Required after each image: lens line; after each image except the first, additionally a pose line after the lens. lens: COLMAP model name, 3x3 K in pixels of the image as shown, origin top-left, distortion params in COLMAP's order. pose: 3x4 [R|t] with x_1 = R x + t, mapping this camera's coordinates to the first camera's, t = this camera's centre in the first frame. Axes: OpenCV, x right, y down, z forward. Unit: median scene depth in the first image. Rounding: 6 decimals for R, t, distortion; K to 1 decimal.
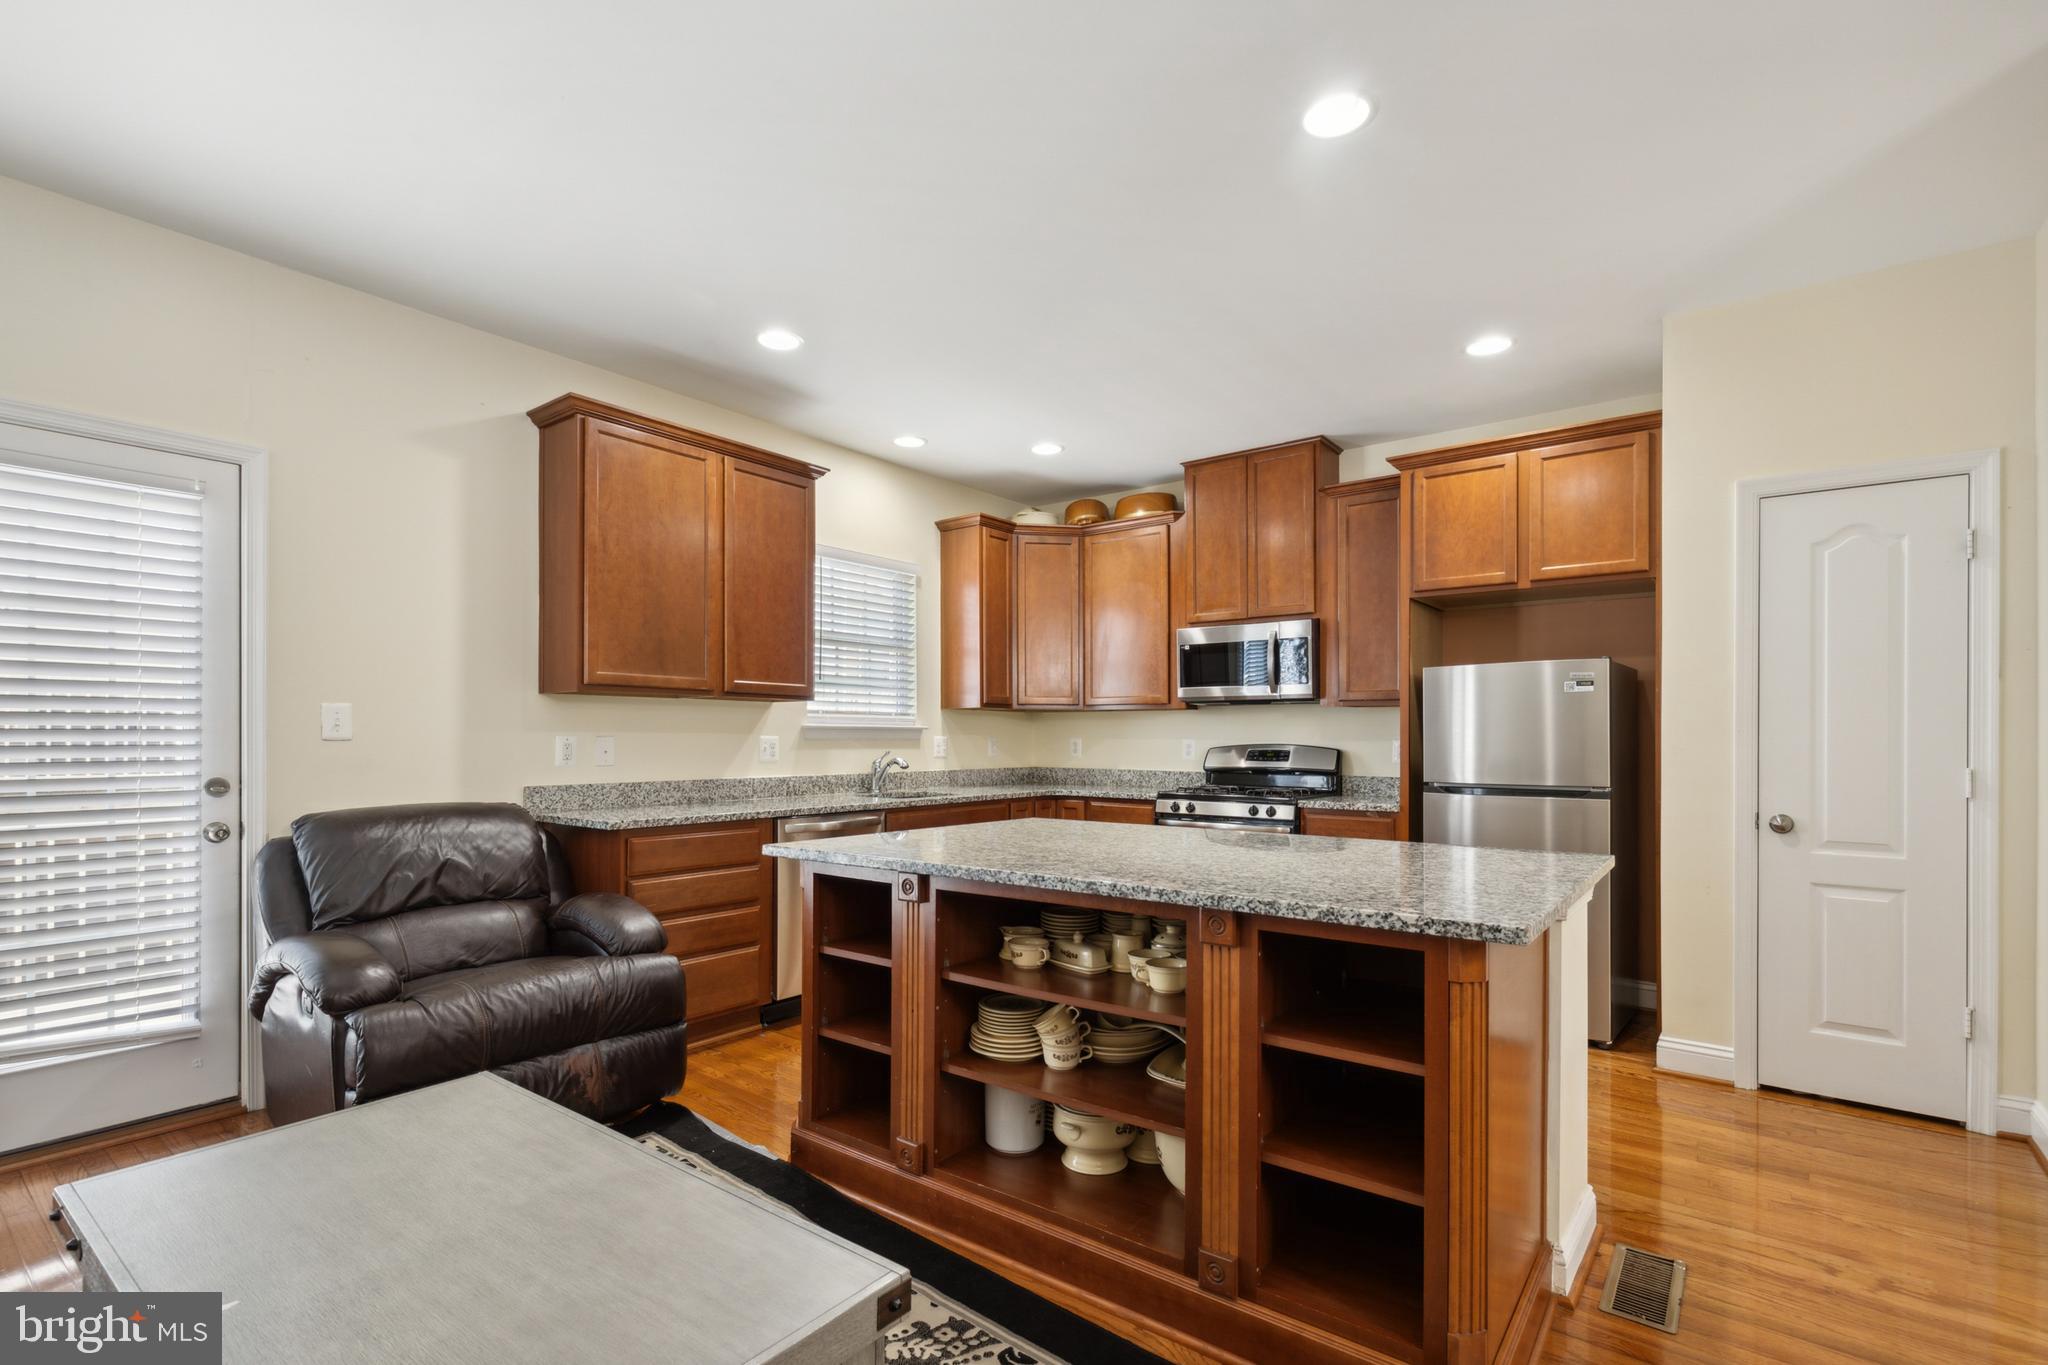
lens RADIAL K [[929.7, 0, 1043.6], [0, 929.7, 733.0], [0, 0, 1]] dist [0.005171, -0.001255]
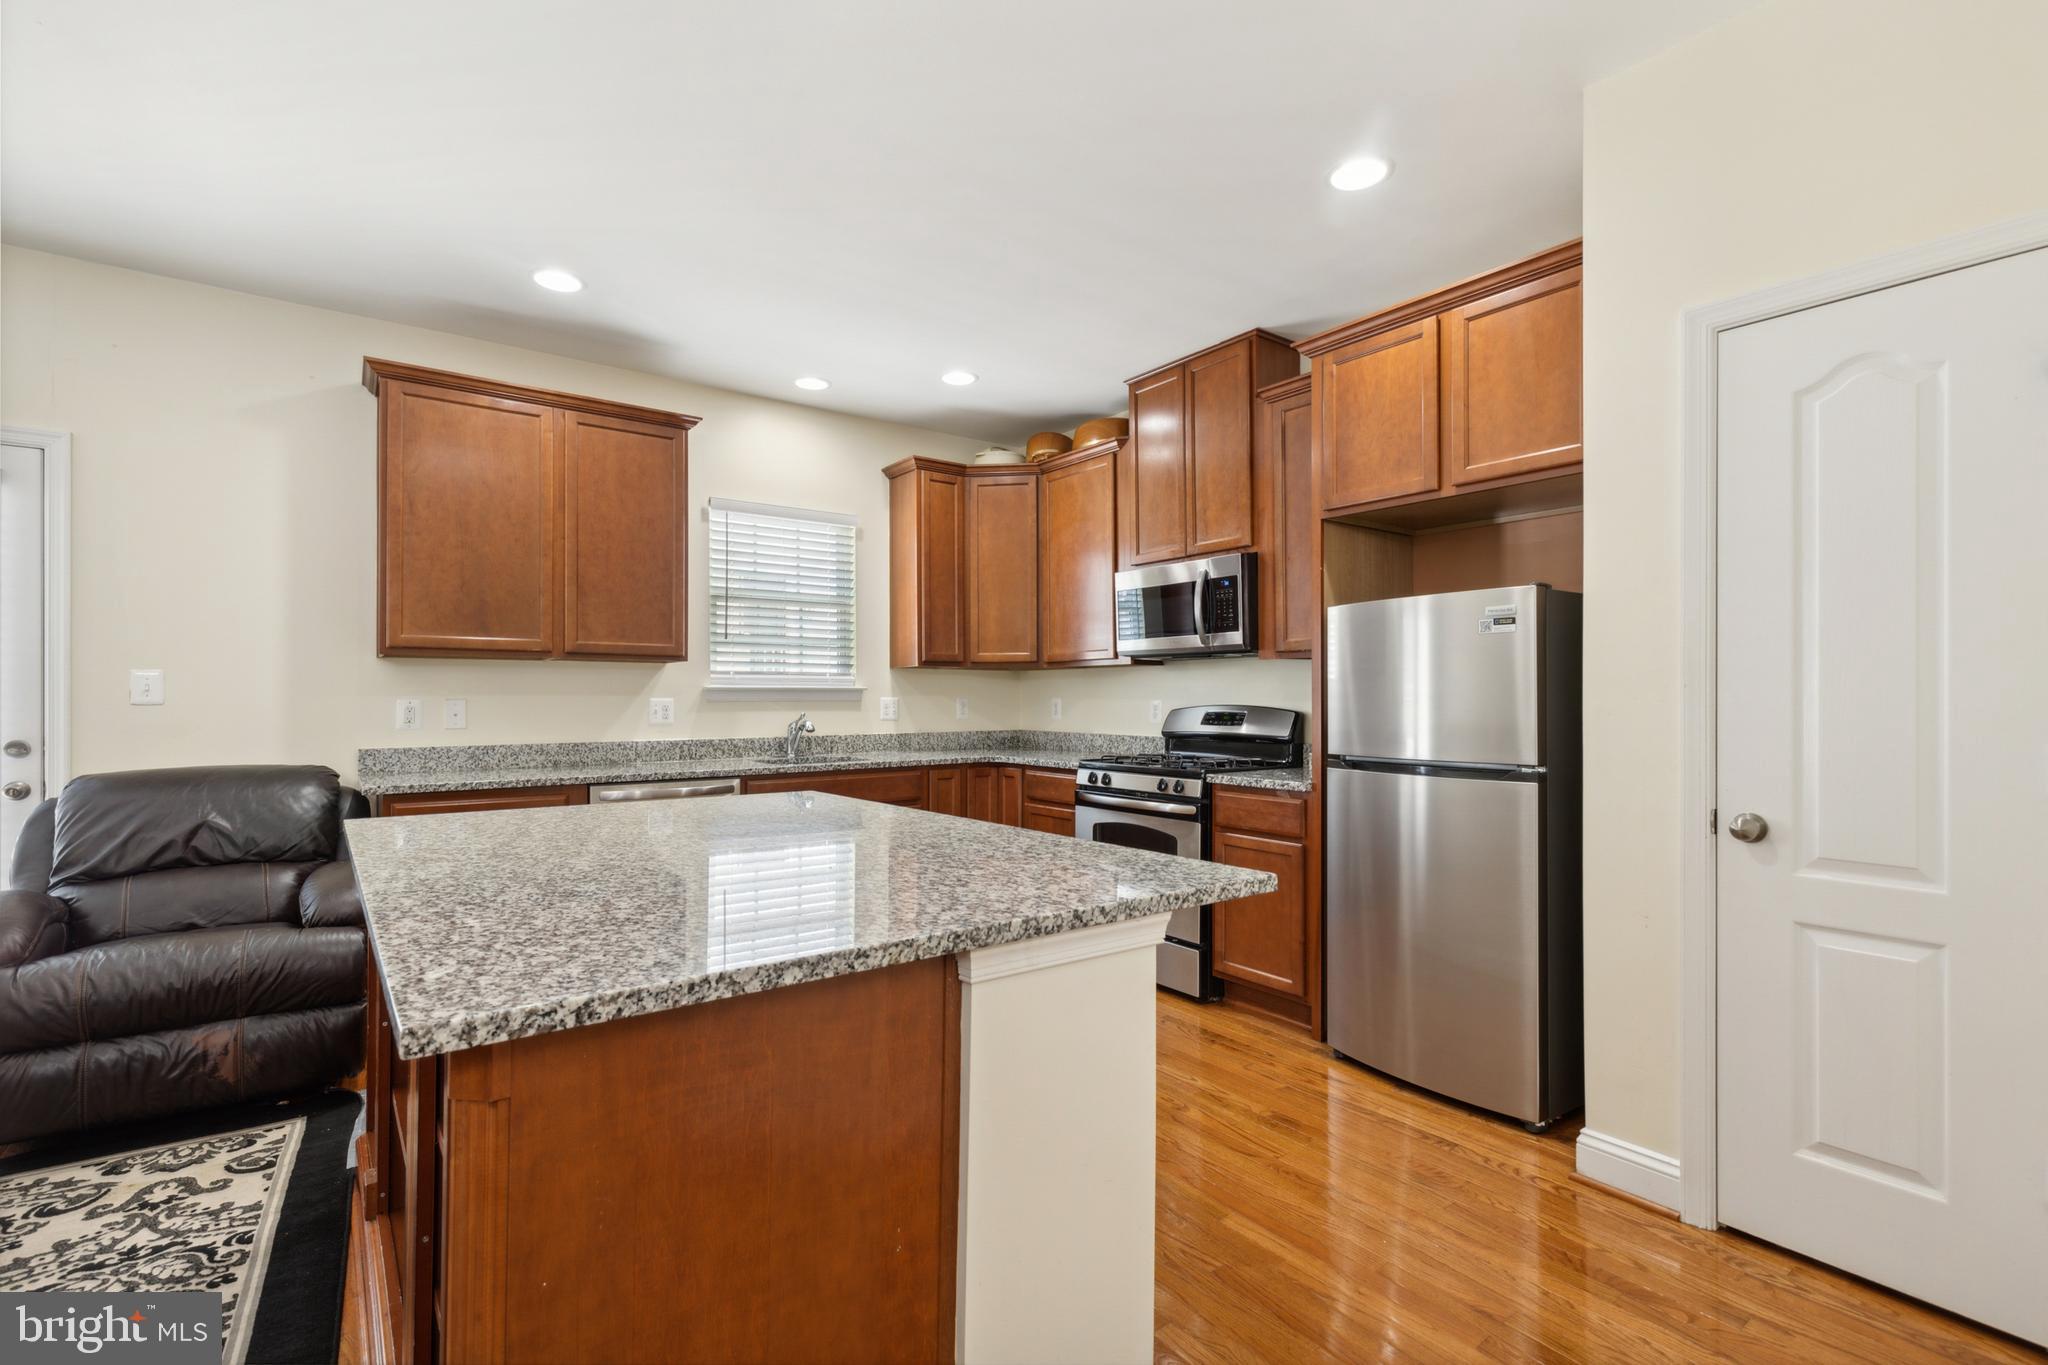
lens RADIAL K [[929.7, 0, 1045.6], [0, 929.7, 685.5], [0, 0, 1]] dist [0.005171, -0.001255]
pose [[0.964729, -0.007781, -0.263130, 0.368956], [0.005843, 0.999950, -0.008149, 0.000403], [0.263180, 0.006324, 0.964726, 0.181377]]
